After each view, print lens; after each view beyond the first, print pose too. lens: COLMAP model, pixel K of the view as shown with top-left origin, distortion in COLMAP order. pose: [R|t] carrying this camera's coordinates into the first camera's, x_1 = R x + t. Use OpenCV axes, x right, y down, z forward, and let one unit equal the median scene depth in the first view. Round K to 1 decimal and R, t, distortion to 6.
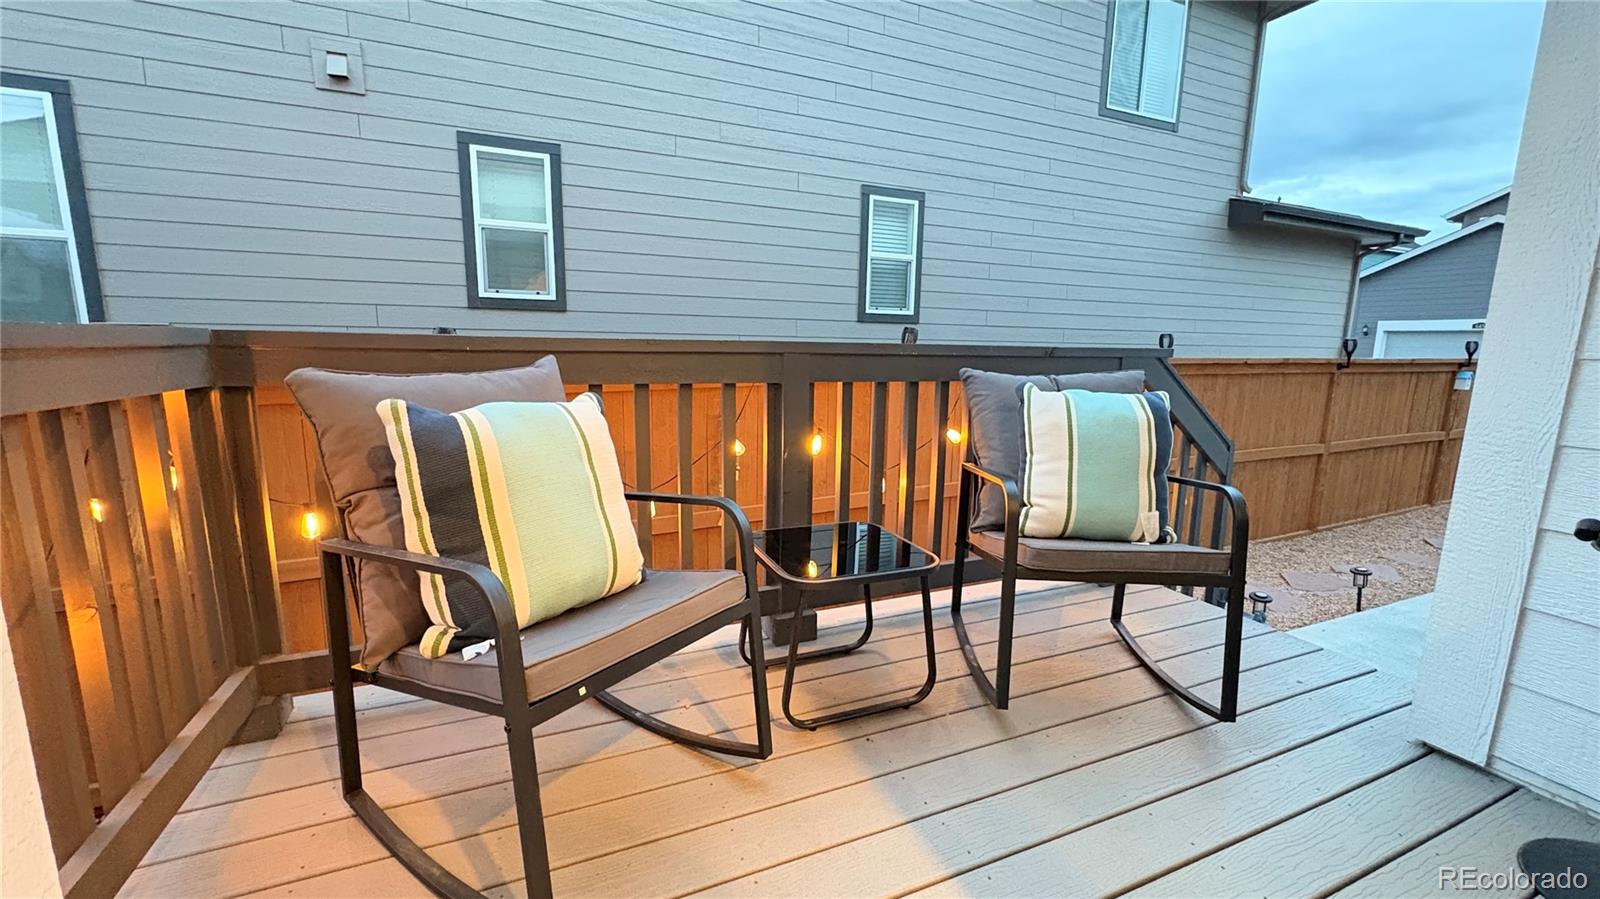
lens RADIAL K [[648.1, 0, 797.8], [0, 648.1, 454.4], [0, 0, 1]] dist [0.000723, 0.000070]
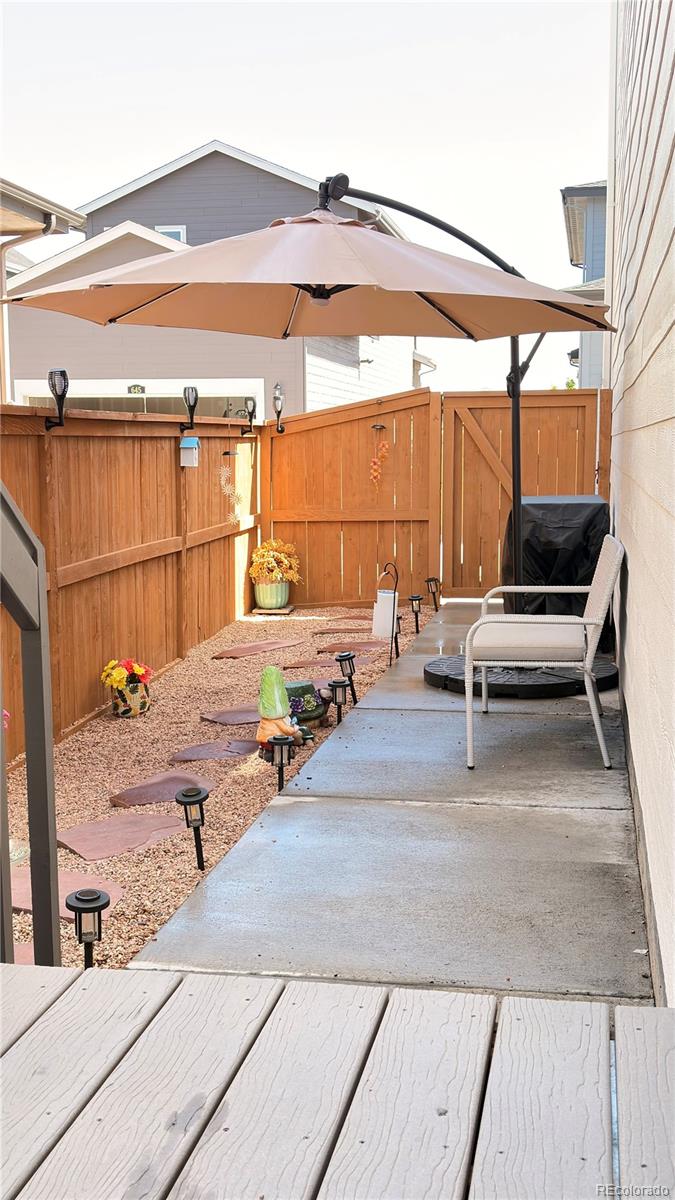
lens RADIAL K [[1374.6, 0, 336.4], [0, 1374.6, 599.2], [0, 0, 1]] dist [0.000271, 0.000000]
pose [[0.564537, -0.105114, 0.818687, 0.037203], [0.146504, 0.988870, 0.025940, 0.010062], [-0.812302, 0.105297, 0.573653, 0.172929]]
